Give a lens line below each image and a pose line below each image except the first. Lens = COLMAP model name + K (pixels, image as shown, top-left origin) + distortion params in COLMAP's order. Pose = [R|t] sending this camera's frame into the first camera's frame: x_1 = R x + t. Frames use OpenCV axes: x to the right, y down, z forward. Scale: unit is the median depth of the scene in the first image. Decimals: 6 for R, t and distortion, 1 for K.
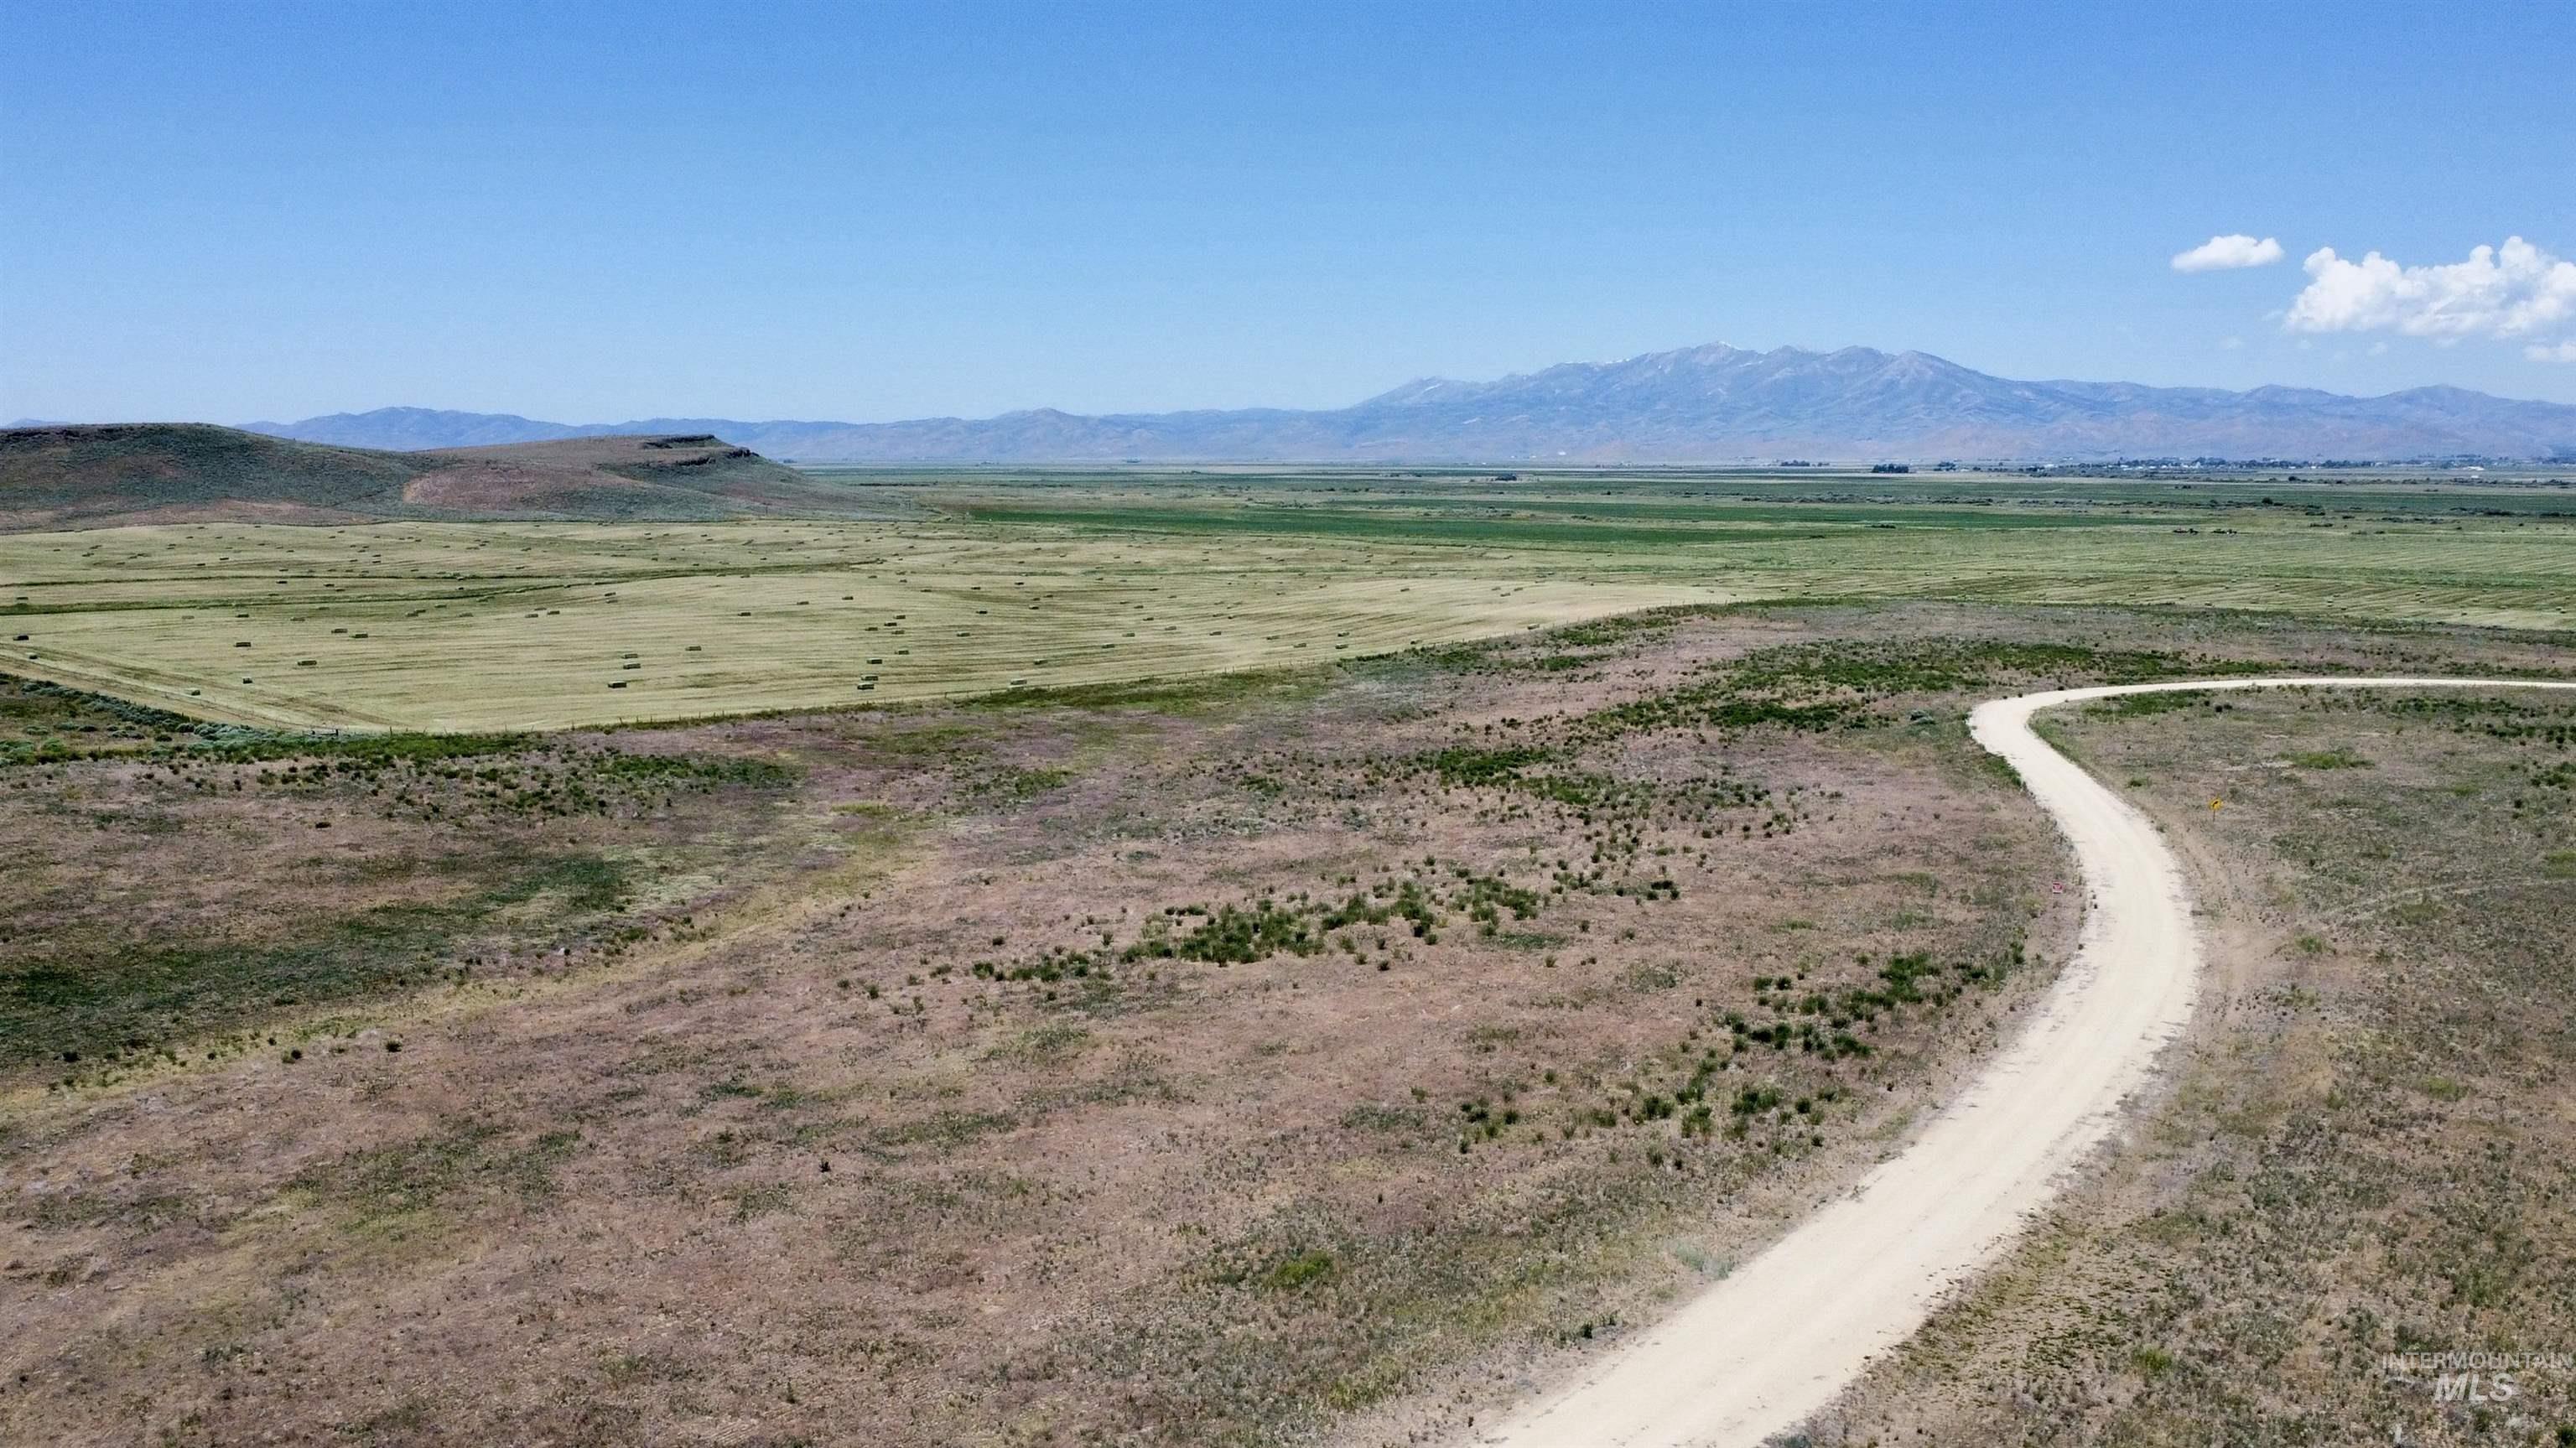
lens RADIAL K [[2117.0, 0, 1305.6], [0, 2117.0, 724.0], [0, 0, 1]] dist [-0.001438, 0.010851]
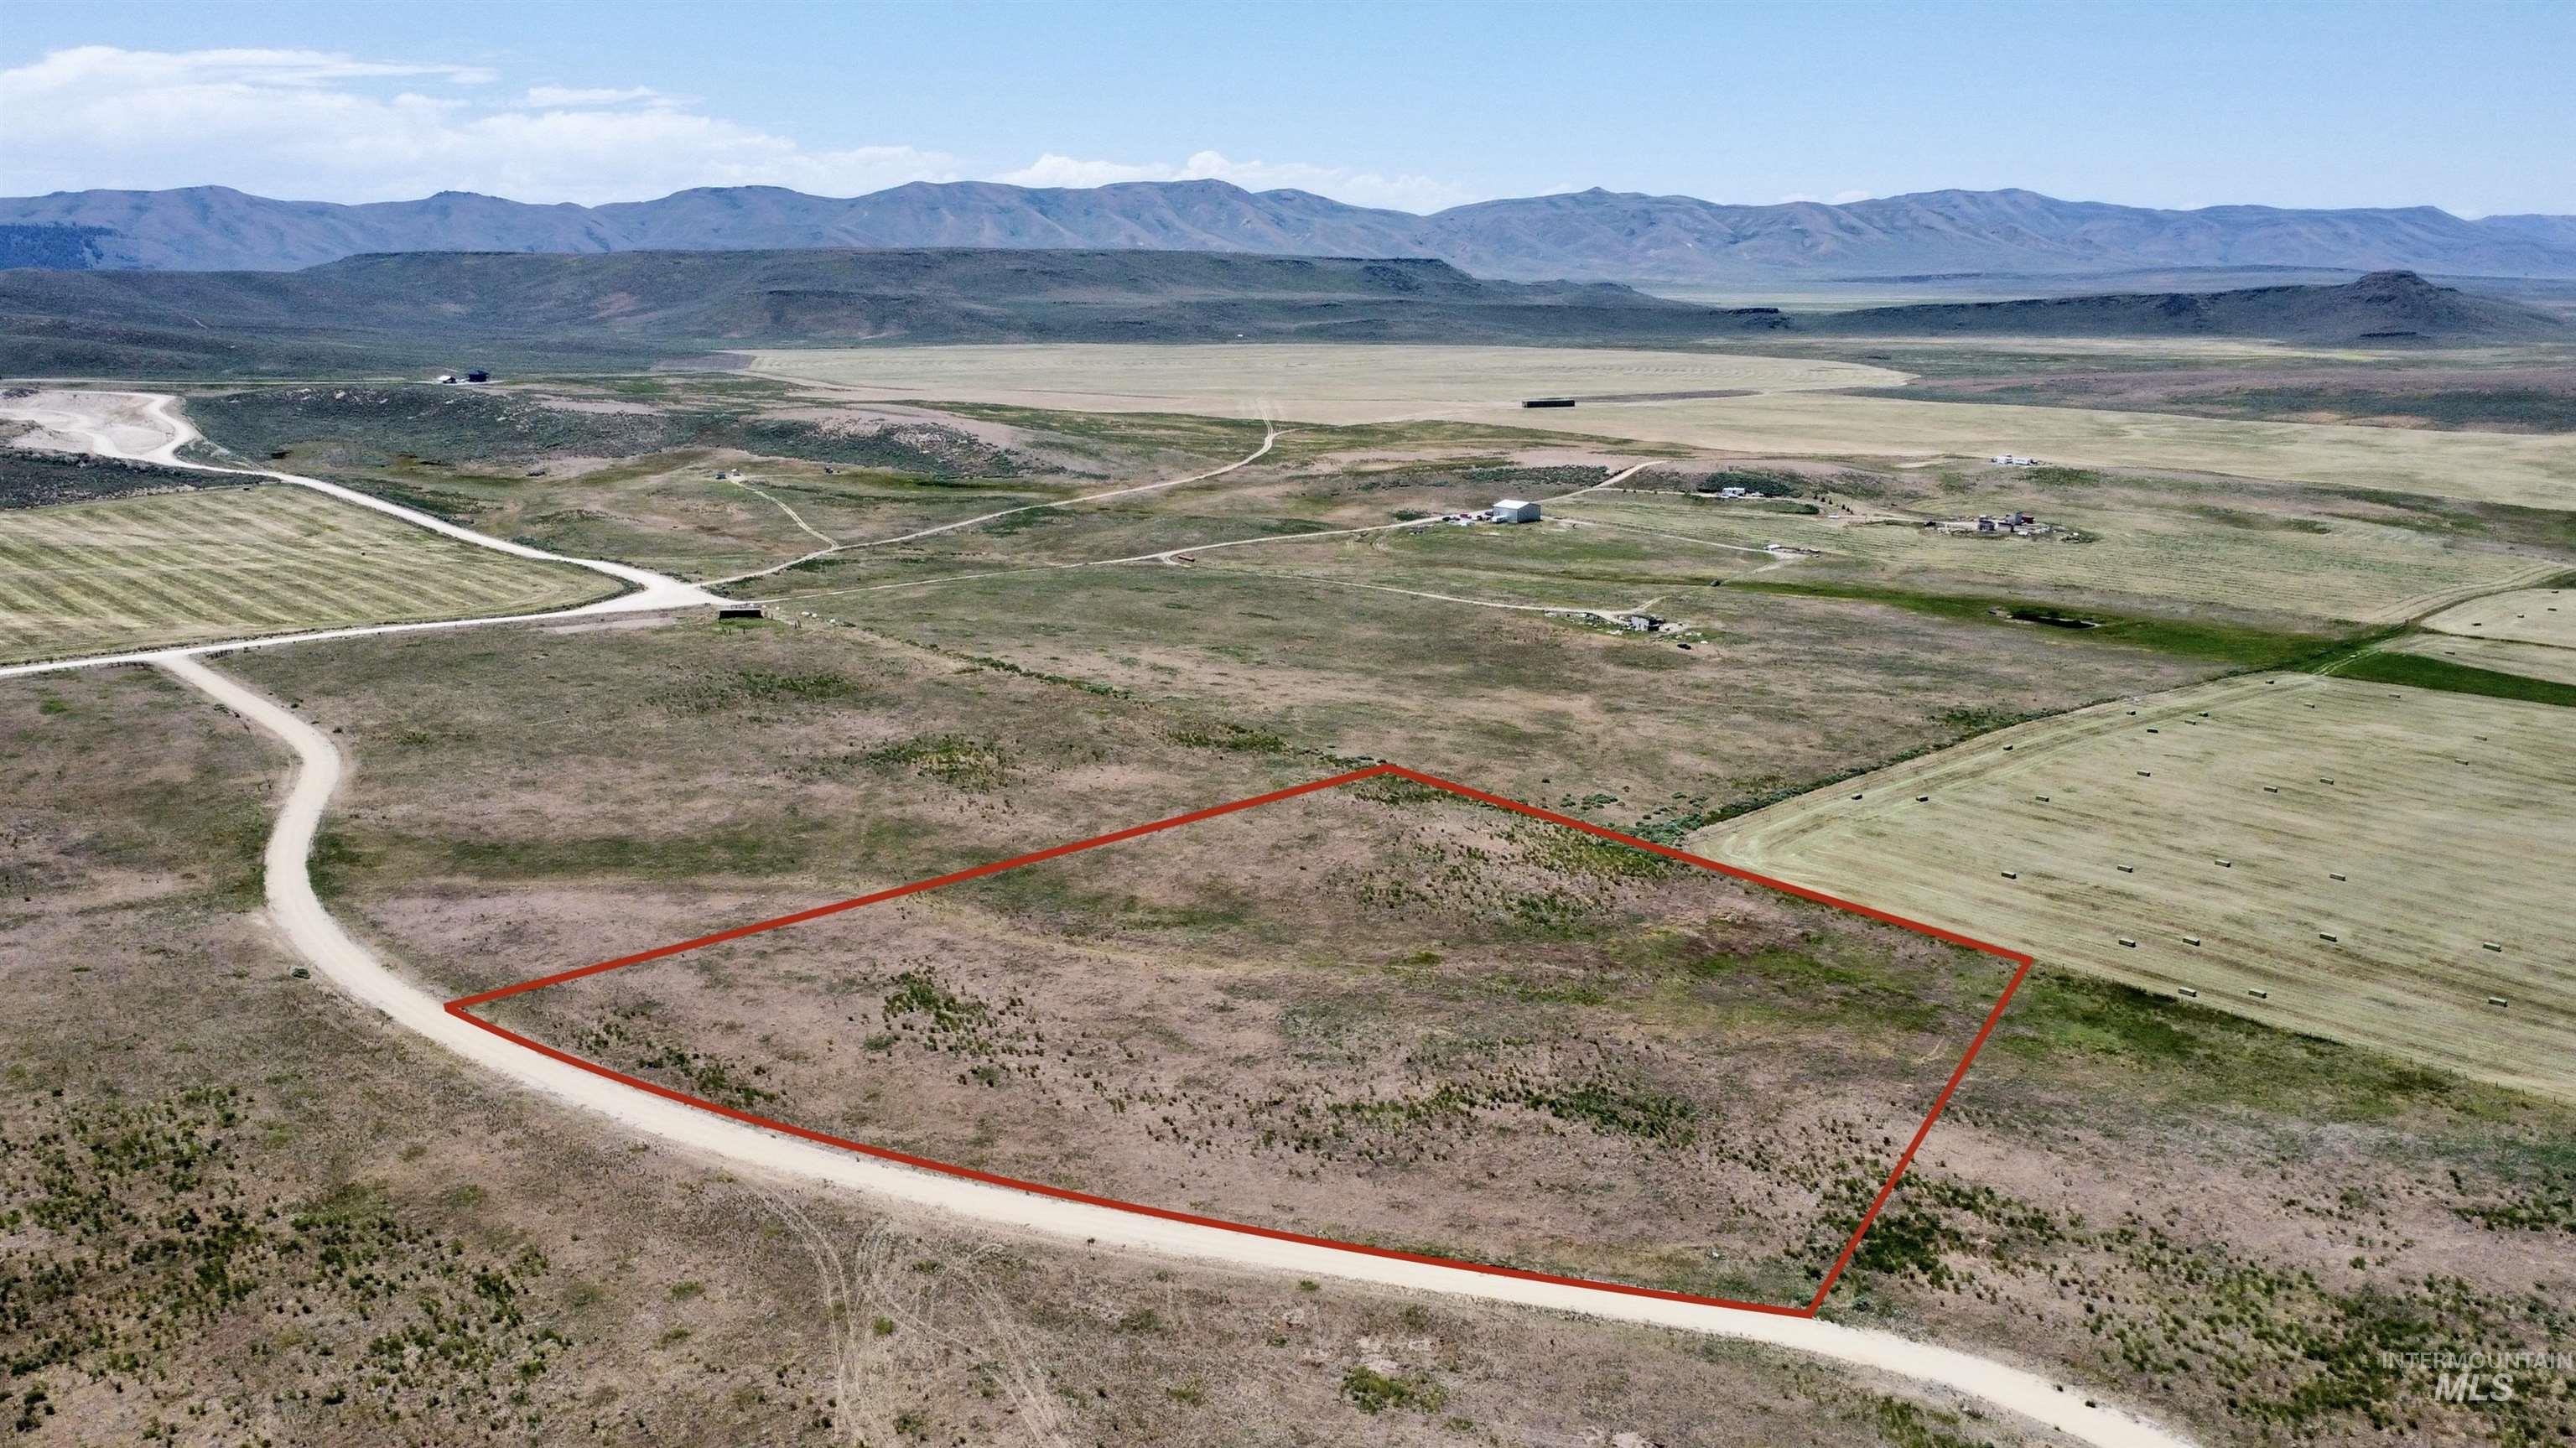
lens RADIAL K [[2117.0, 0, 1305.6], [0, 2117.0, 724.0], [0, 0, 1]] dist [-0.001438, 0.010851]
pose [[-0.091639, 0.215716, -0.972147, 1.981714], [-0.130052, 0.965300, 0.226456, -0.721956], [0.987263, 0.147182, -0.060405, 1.402909]]
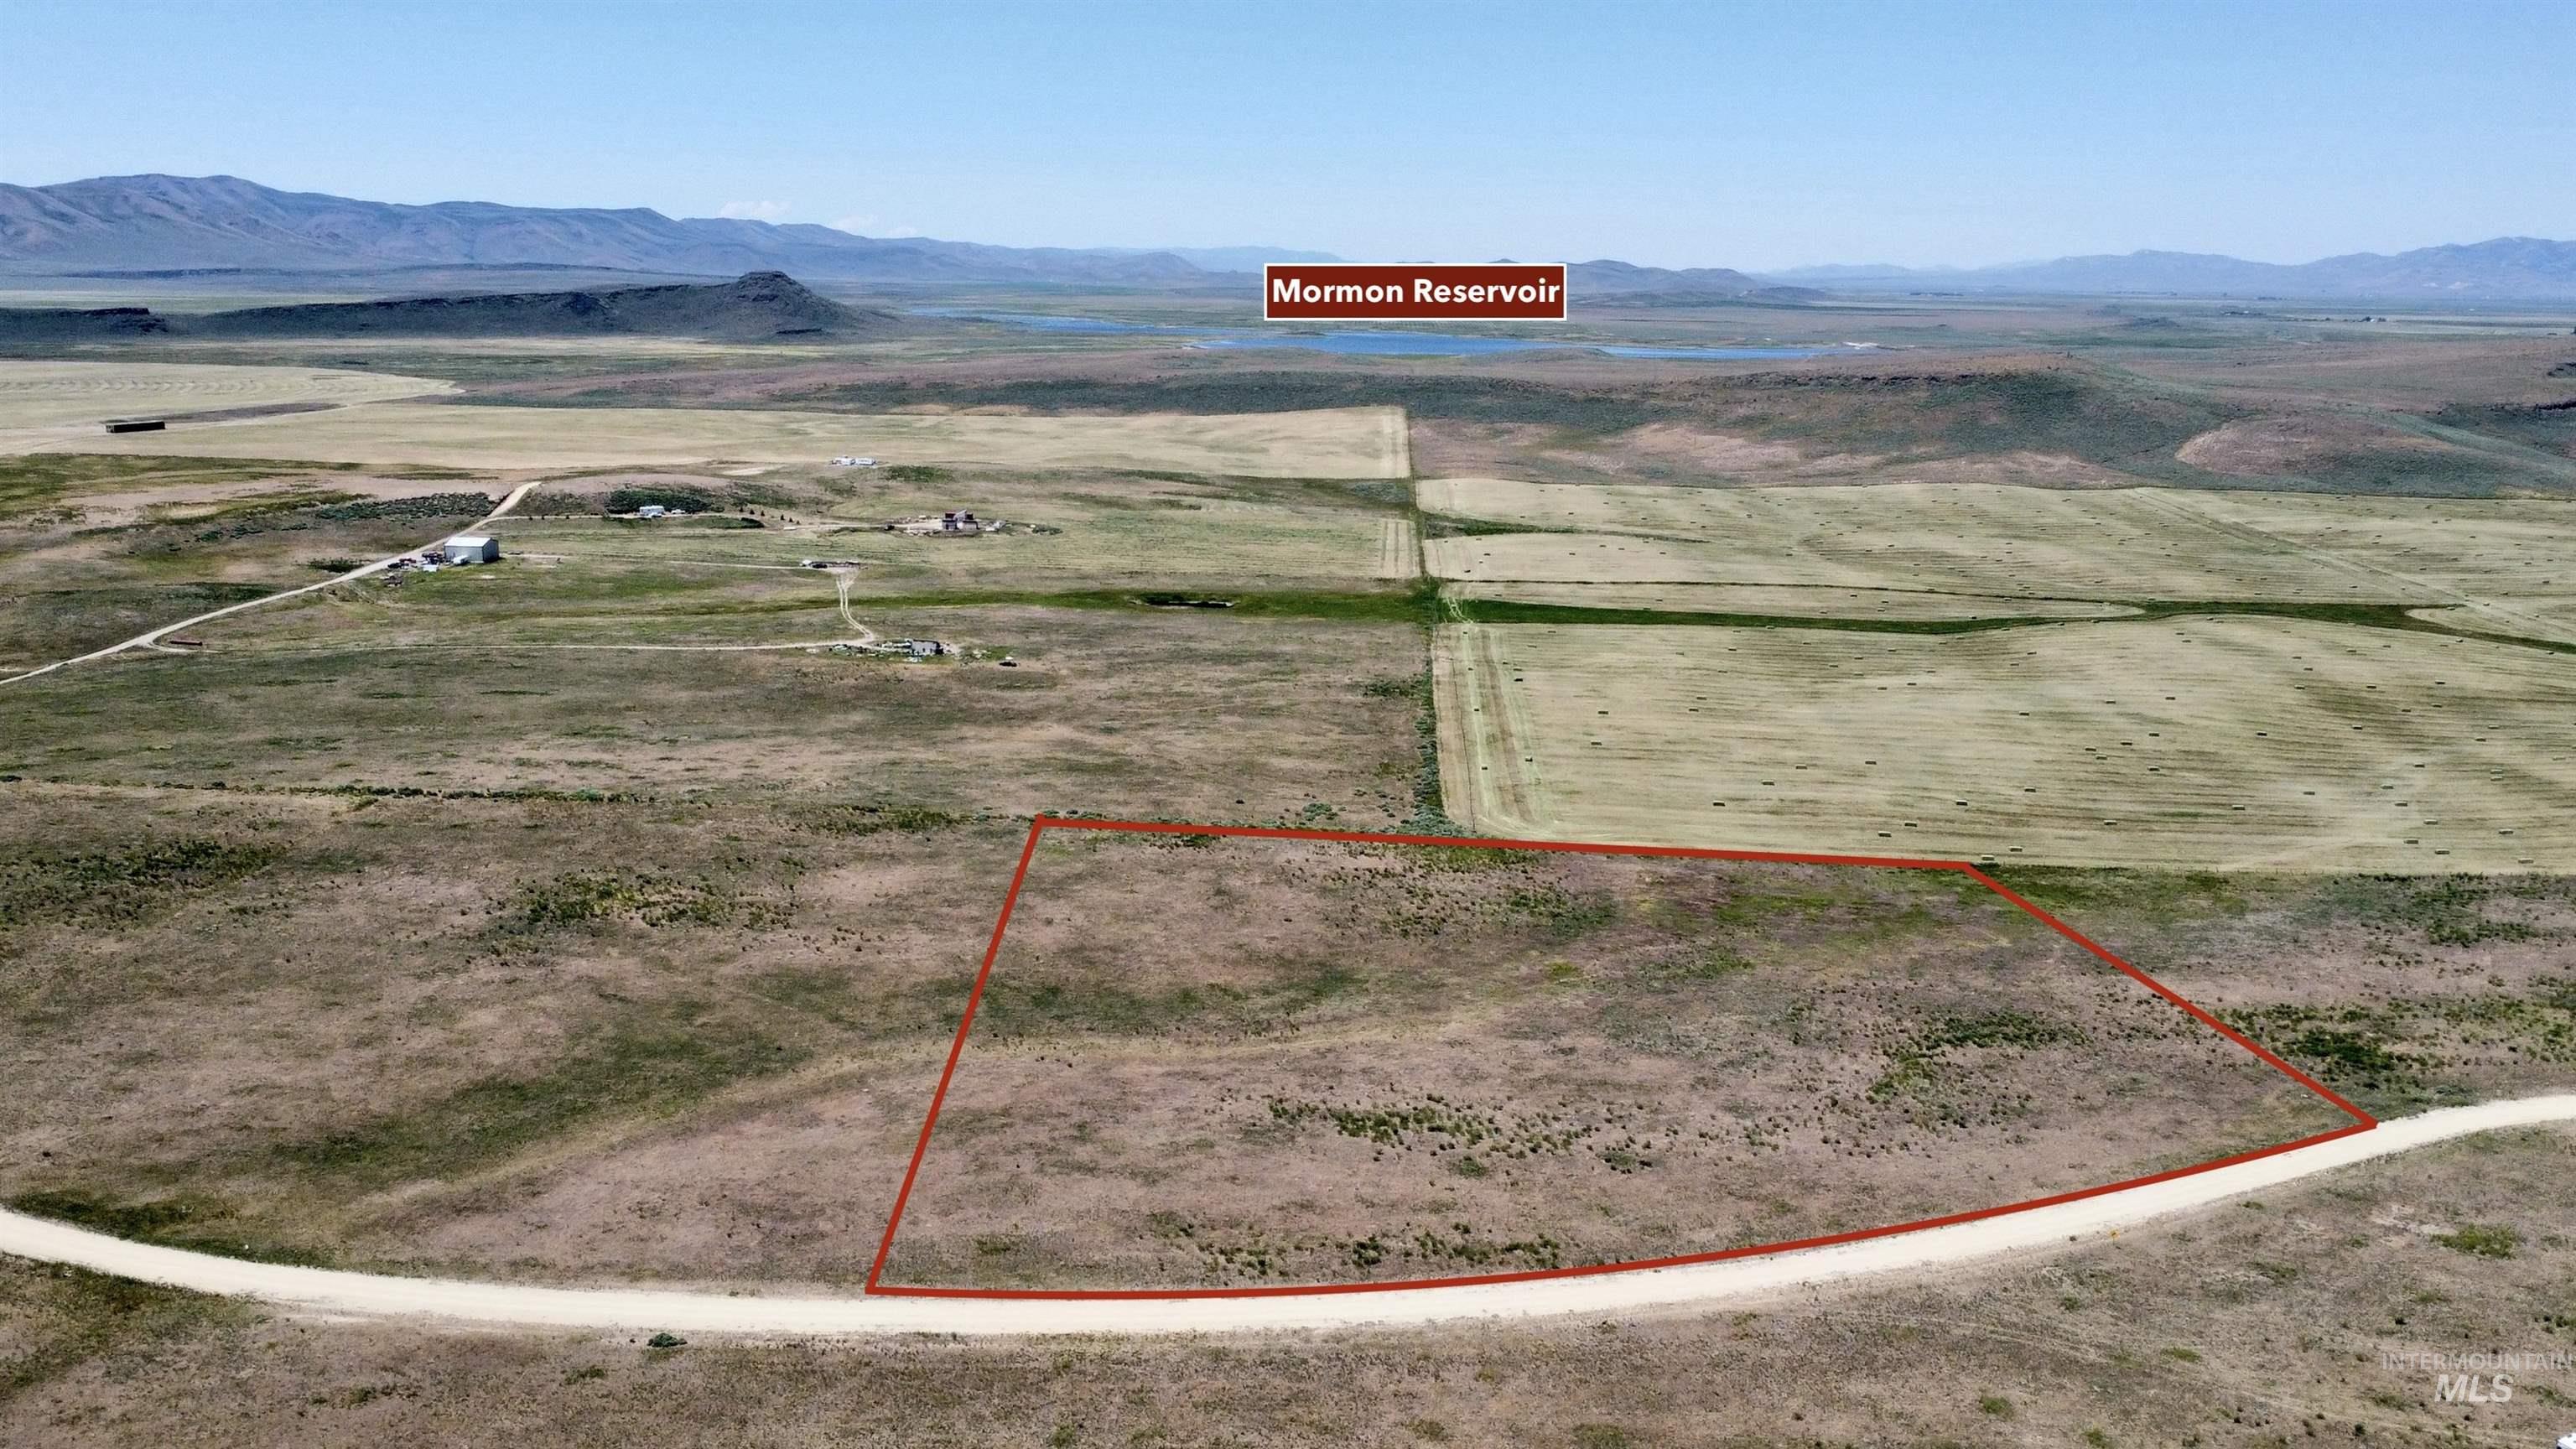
lens RADIAL K [[2183.7, 0, 1352.8], [0, 2183.7, 723.5], [0, 0, 1]] dist [0.006936, 0.003282]
pose [[0.645993, 0.165431, -0.745201, 1.332014], [-0.112521, 0.986206, 0.121391, -0.483425], [0.755004, 0.005433, 0.655697, -0.352156]]
